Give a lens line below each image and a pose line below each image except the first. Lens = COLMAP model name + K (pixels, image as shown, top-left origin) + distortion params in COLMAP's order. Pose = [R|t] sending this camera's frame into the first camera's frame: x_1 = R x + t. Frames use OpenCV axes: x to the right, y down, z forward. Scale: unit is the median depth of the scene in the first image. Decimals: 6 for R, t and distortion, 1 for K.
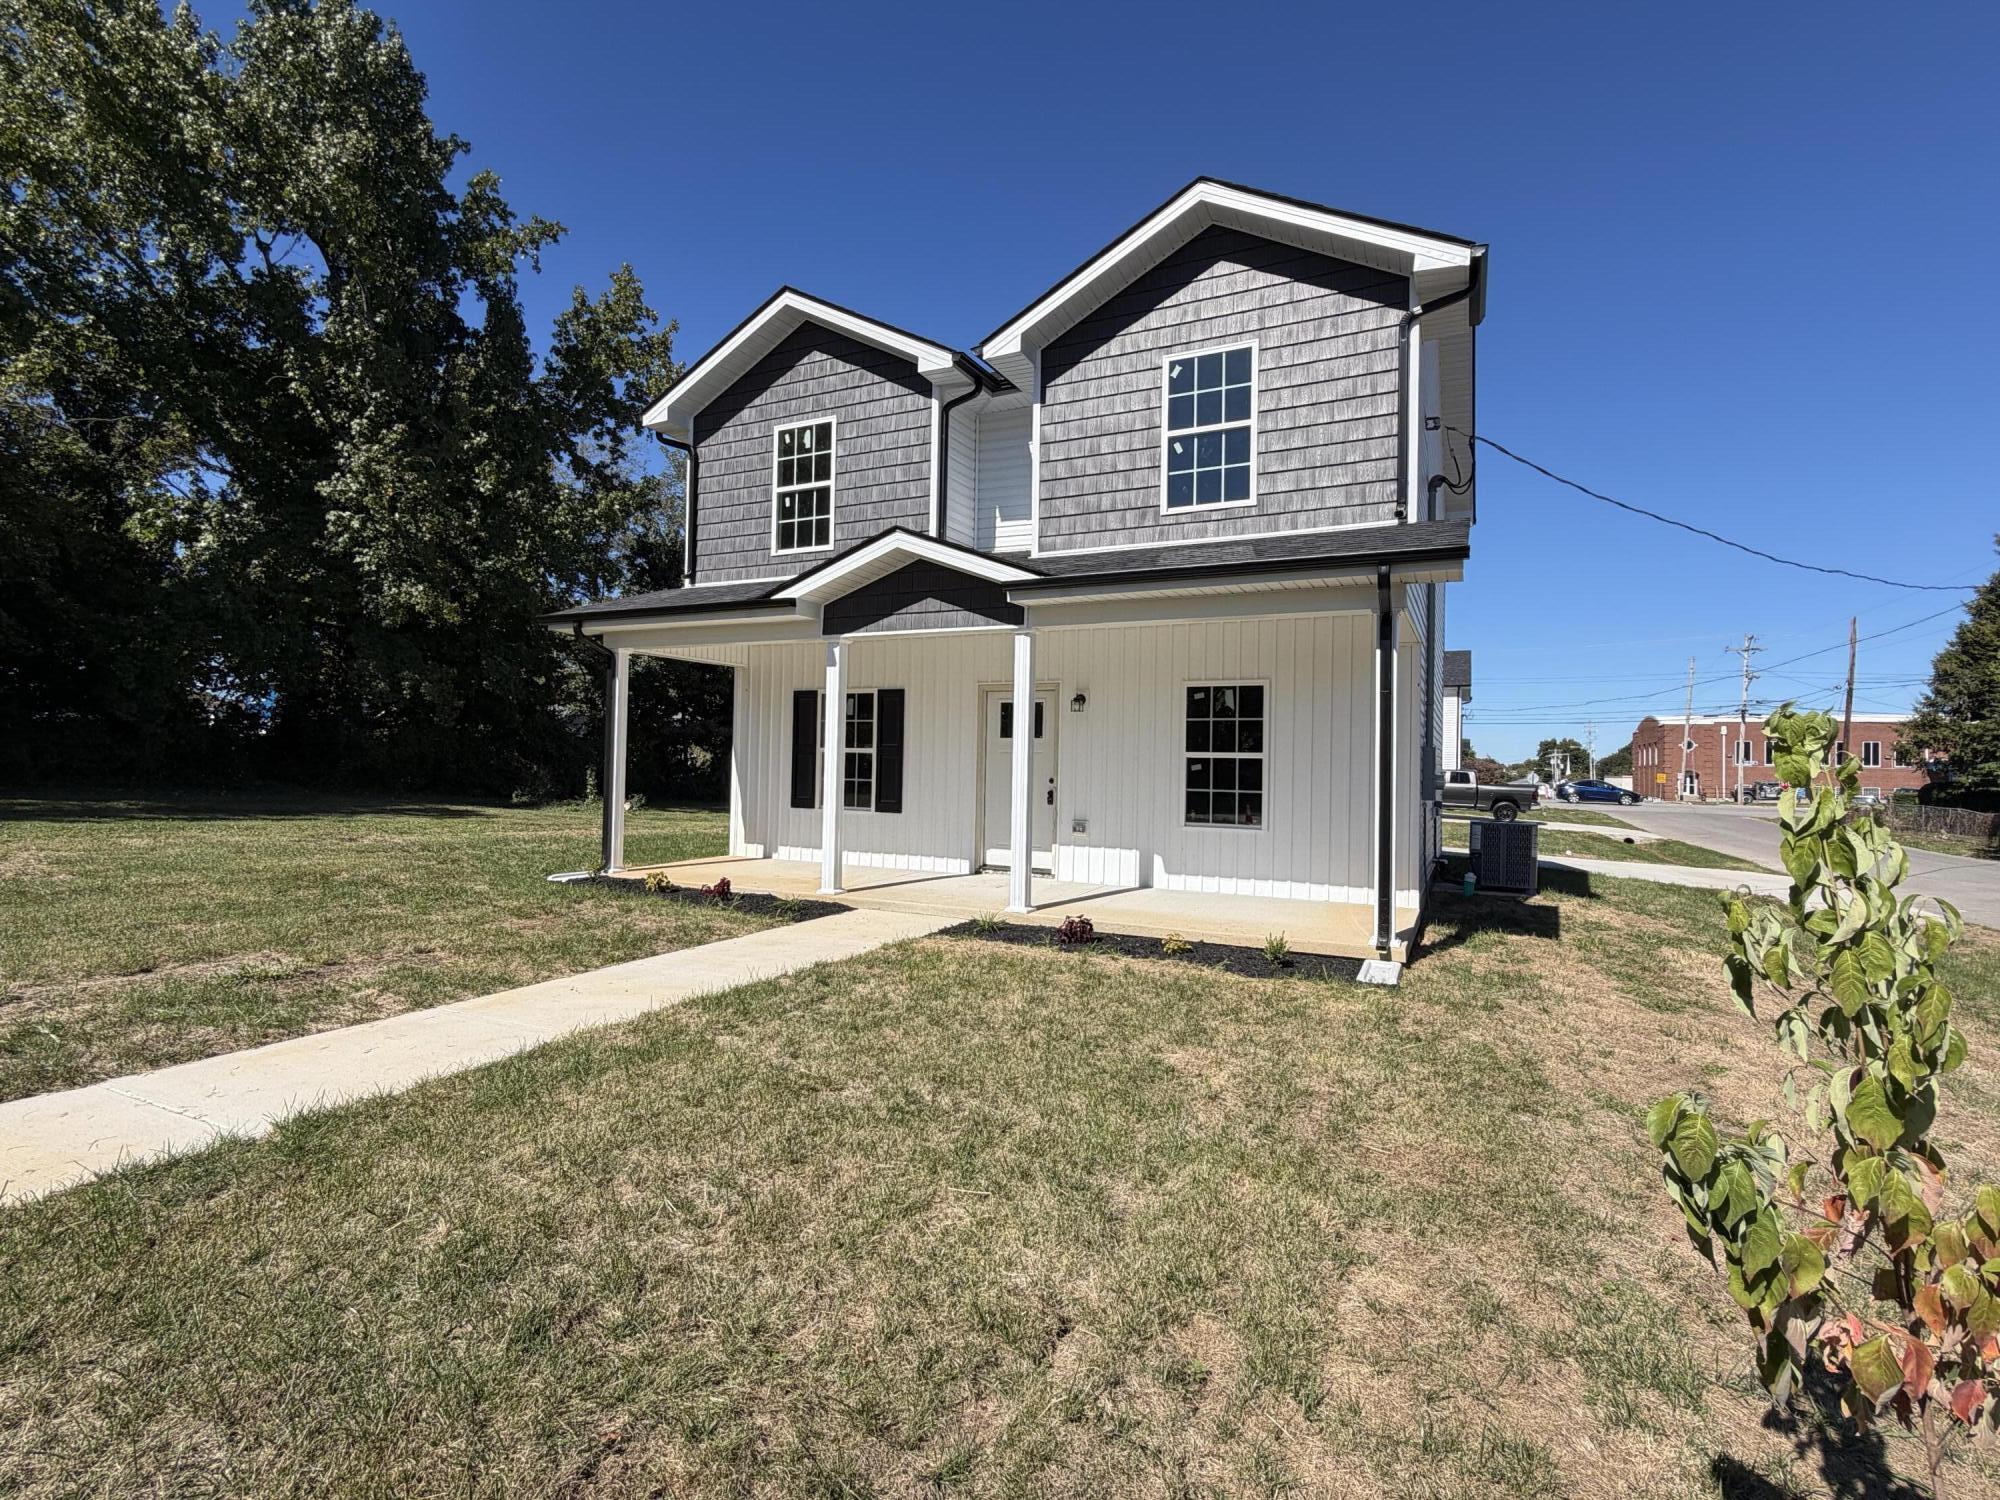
lens RADIAL K [[950.7, 0, 1000.0], [0, 950.7, 750.0], [0, 0, 1]] dist [0.002118, -0.000911]
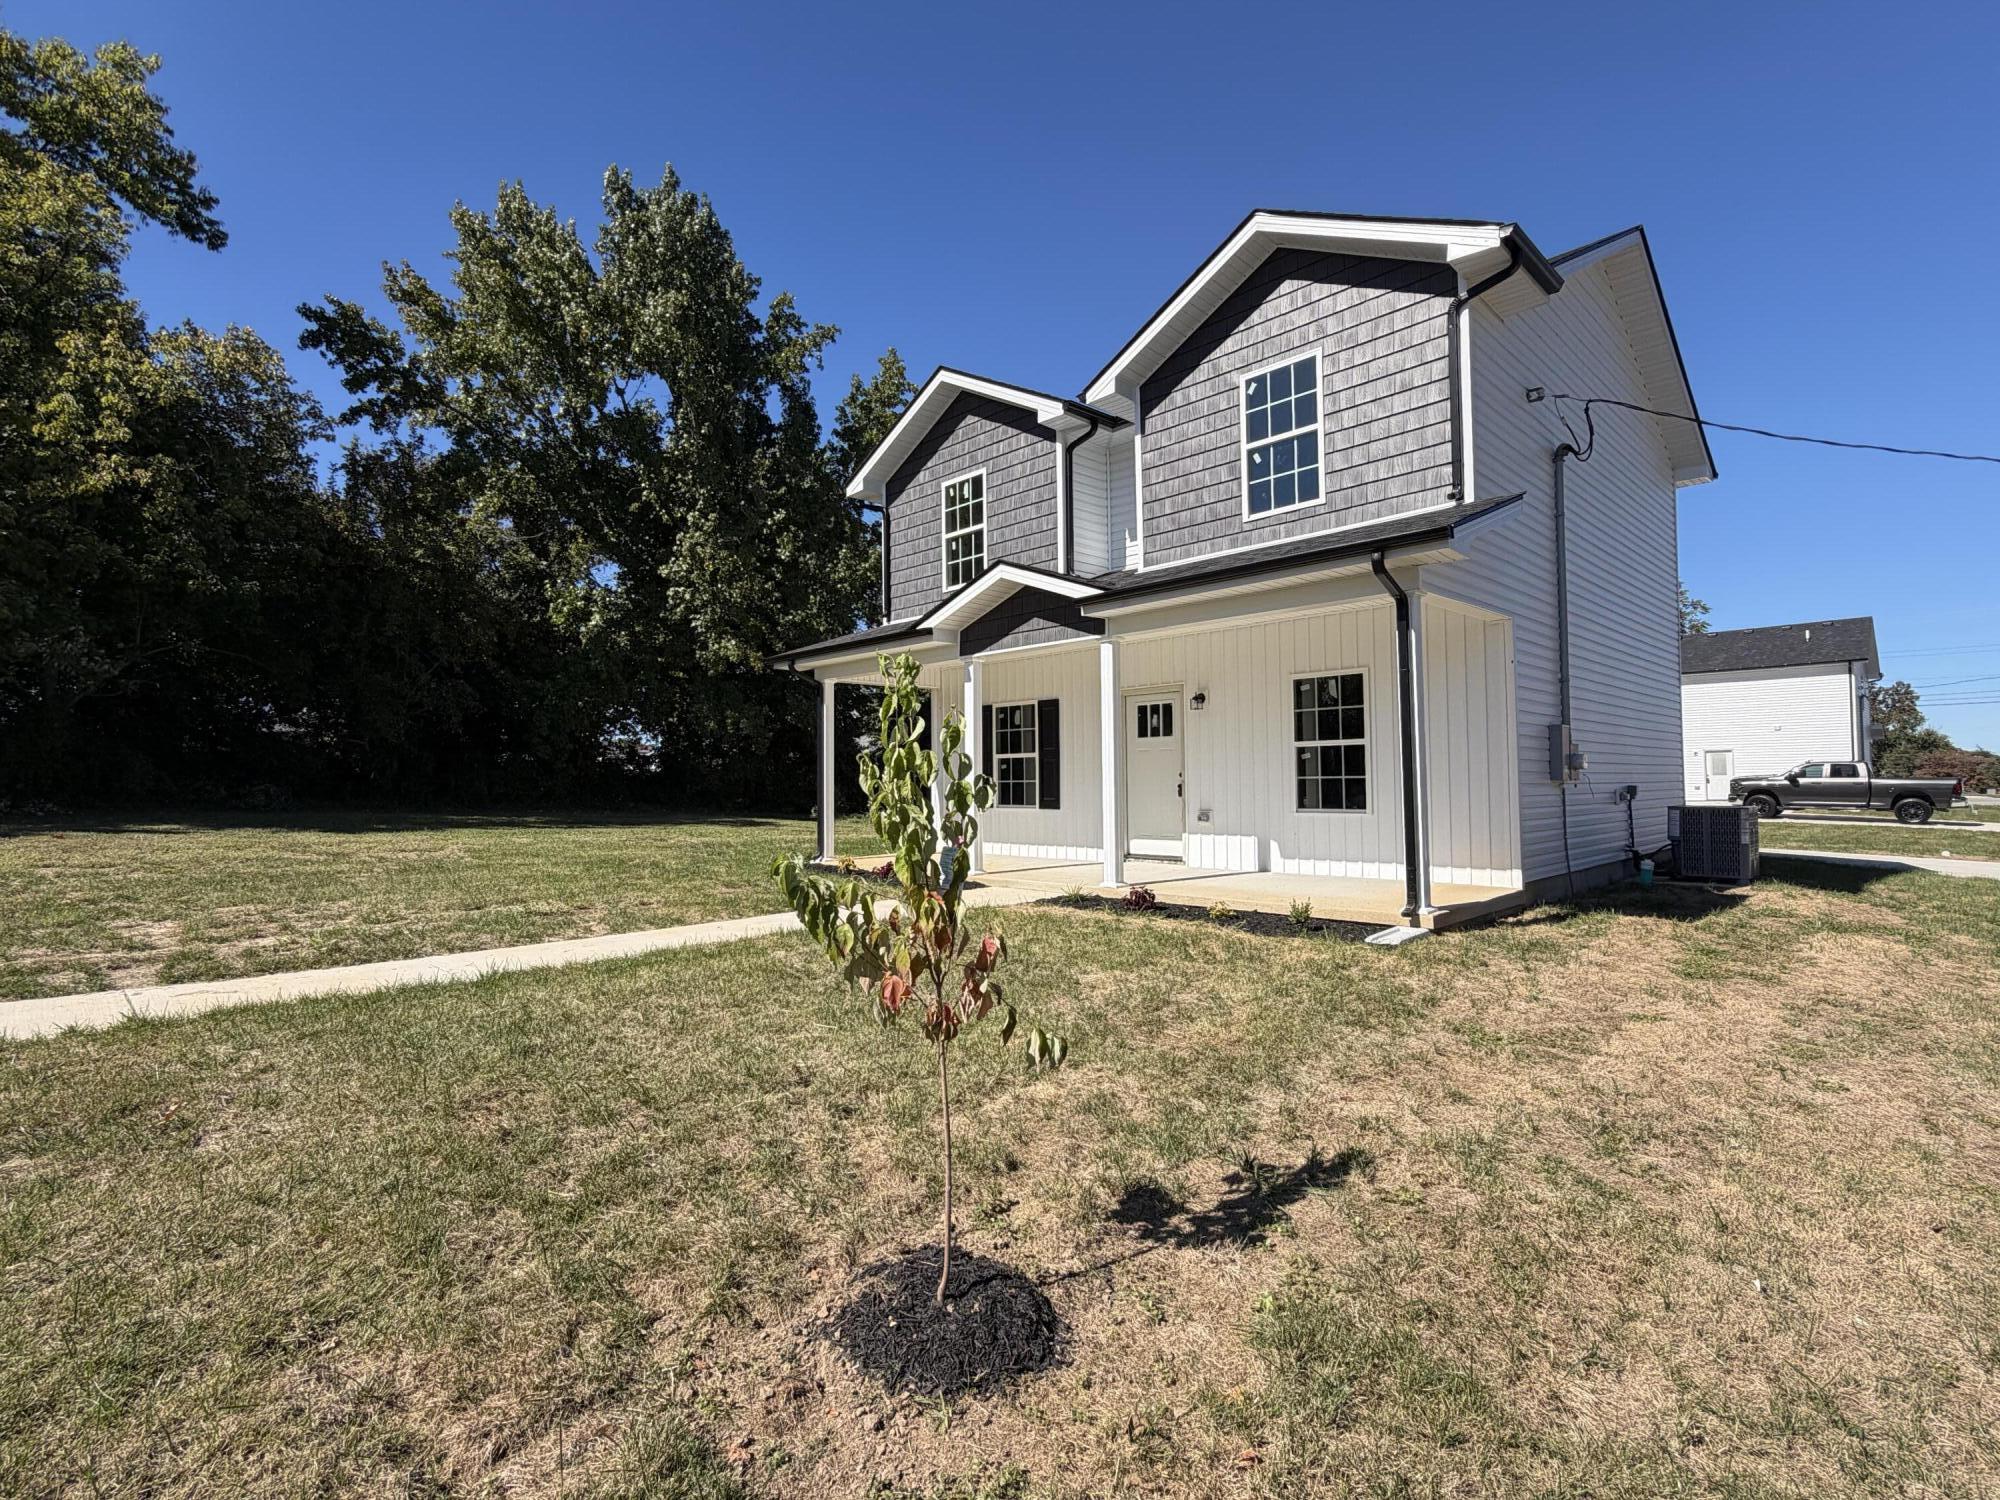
lens RADIAL K [[950.7, 0, 1000.0], [0, 950.7, 750.0], [0, 0, 1]] dist [0.002118, -0.000911]
pose [[0.943797, -0.042039, -0.327842, 0.213586], [0.035116, 0.999018, -0.027011, 0.025919], [0.328656, 0.013980, 0.944346, -0.089731]]
